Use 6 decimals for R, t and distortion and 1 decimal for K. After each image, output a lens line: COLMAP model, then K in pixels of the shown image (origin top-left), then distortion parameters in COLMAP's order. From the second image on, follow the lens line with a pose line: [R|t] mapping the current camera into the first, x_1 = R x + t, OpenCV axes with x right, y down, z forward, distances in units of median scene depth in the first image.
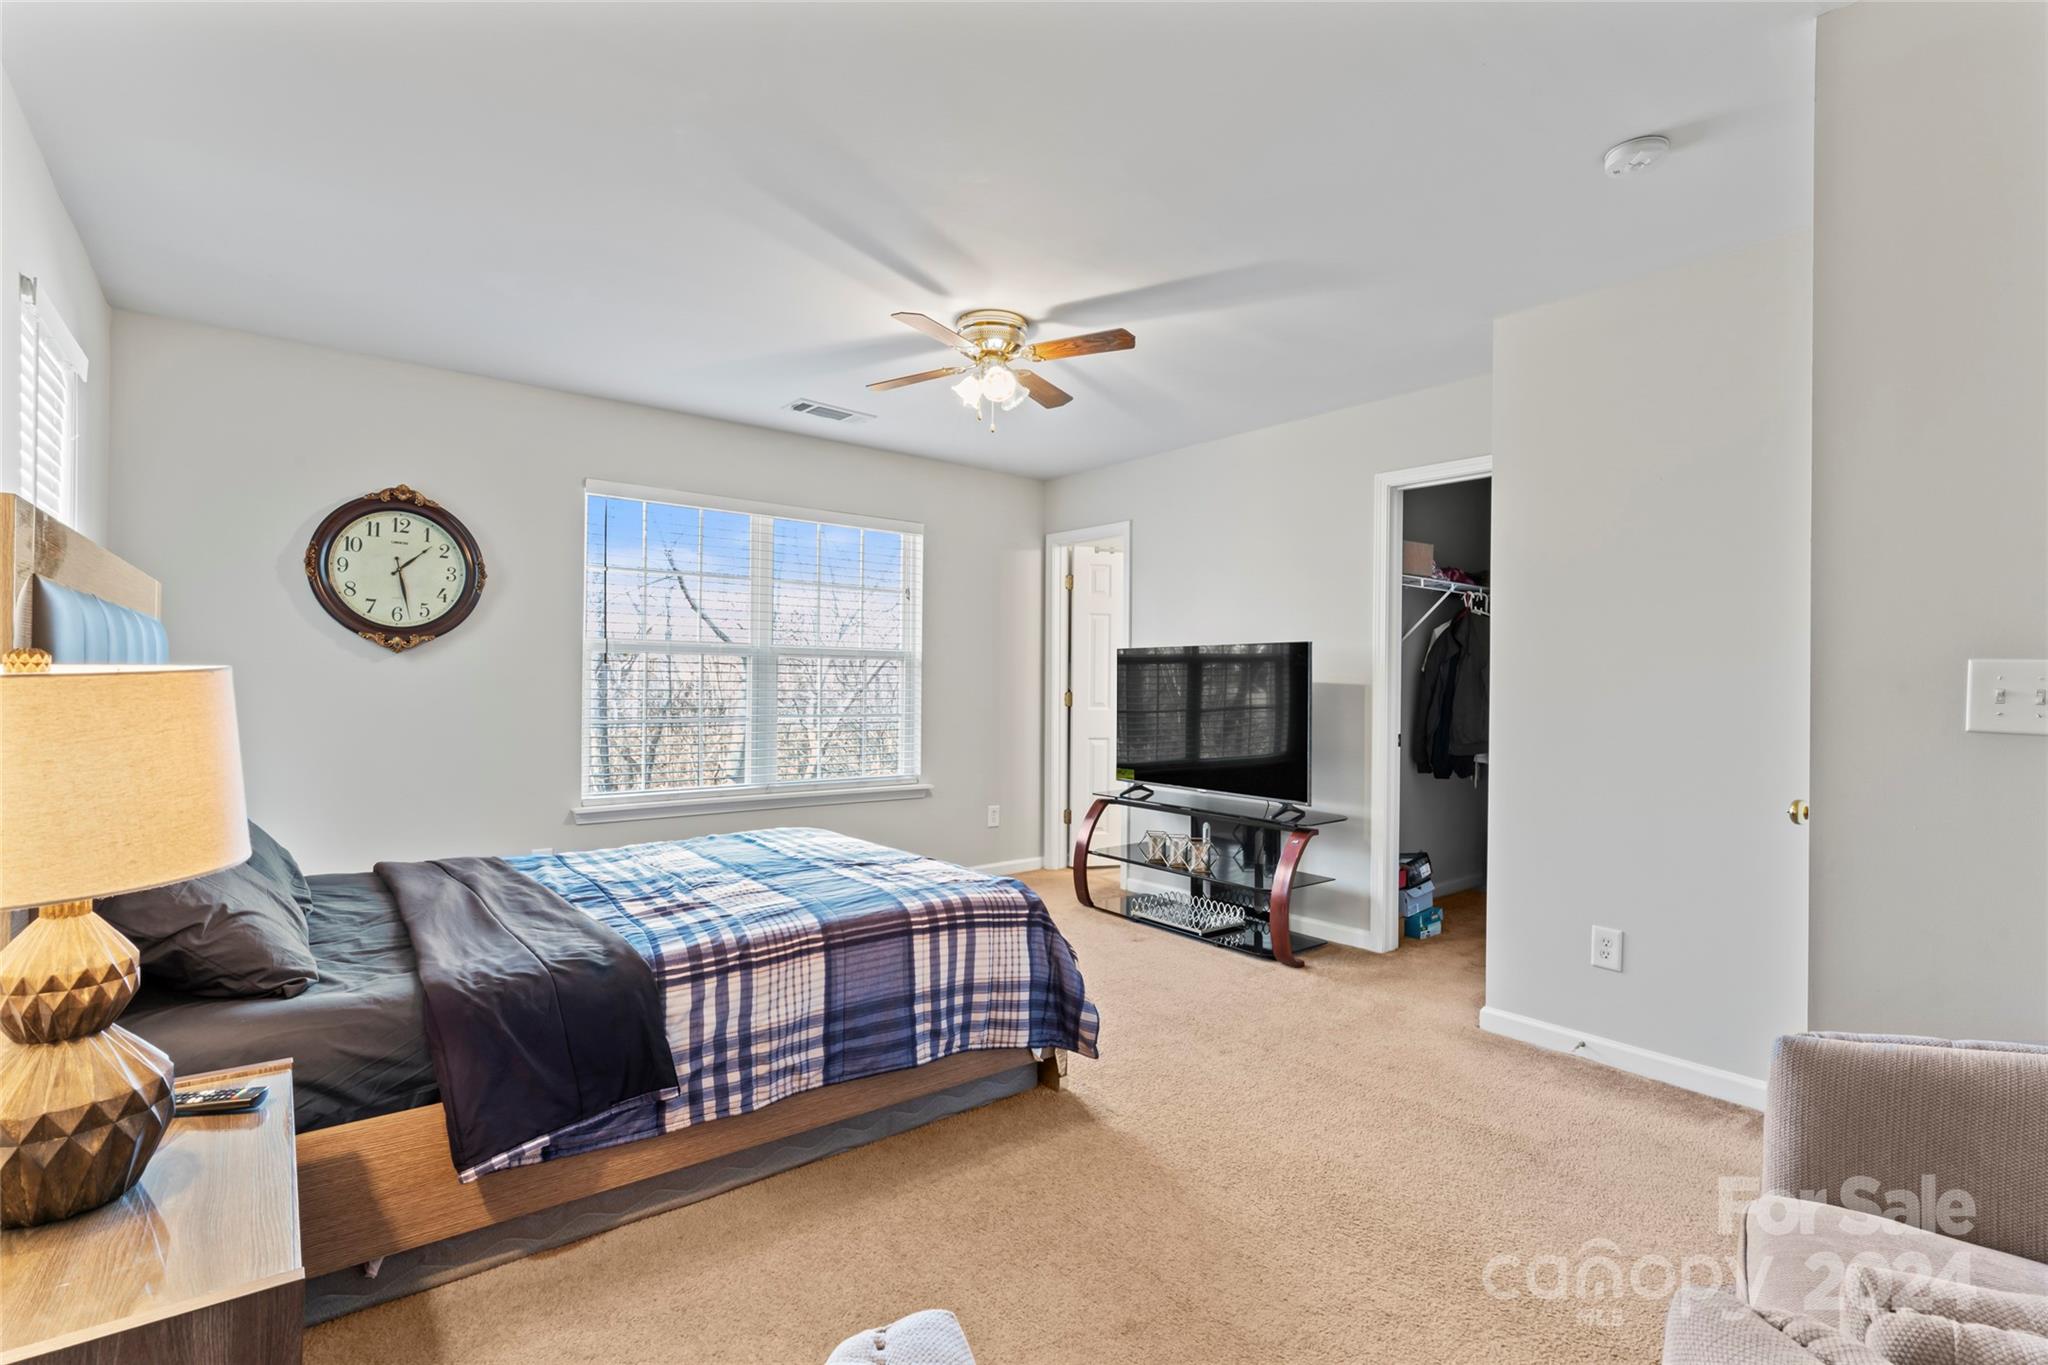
lens RADIAL K [[930.2, 0, 1013.8], [0, 930.2, 692.0], [0, 0, 1]] dist [-0.003049, -0.000832]
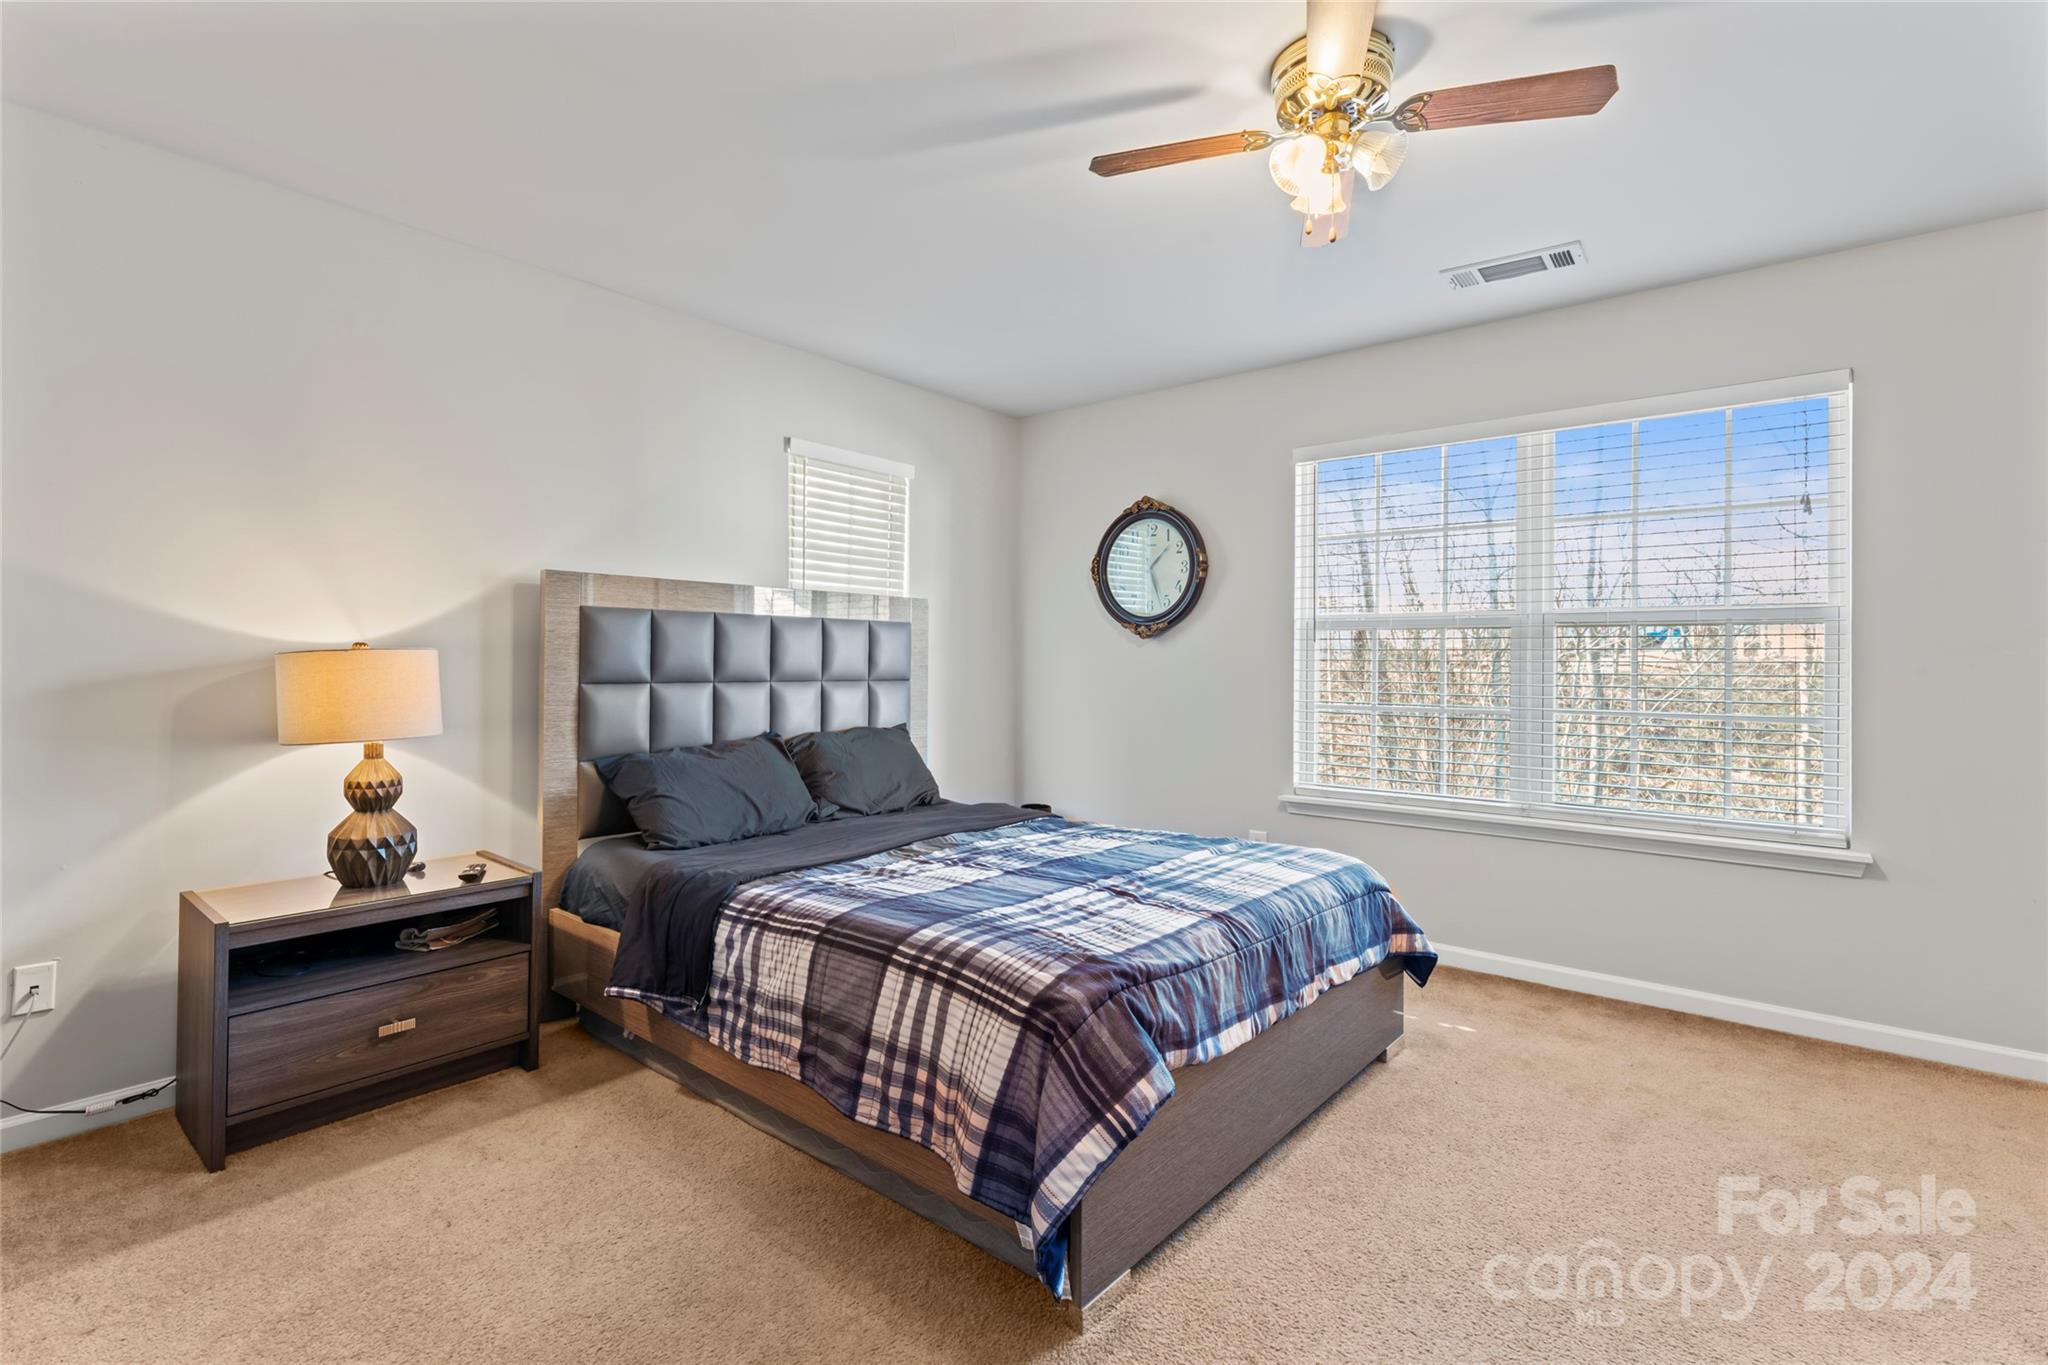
lens RADIAL K [[930.2, 0, 1032.3], [0, 930.2, 660.4], [0, 0, 1]] dist [-0.003049, -0.000832]
pose [[0.224693, -0.008754, -0.974390, 0.700158], [-0.013494, 0.999836, -0.012094, 0.002935], [0.974336, 0.015866, 0.224538, 0.915369]]
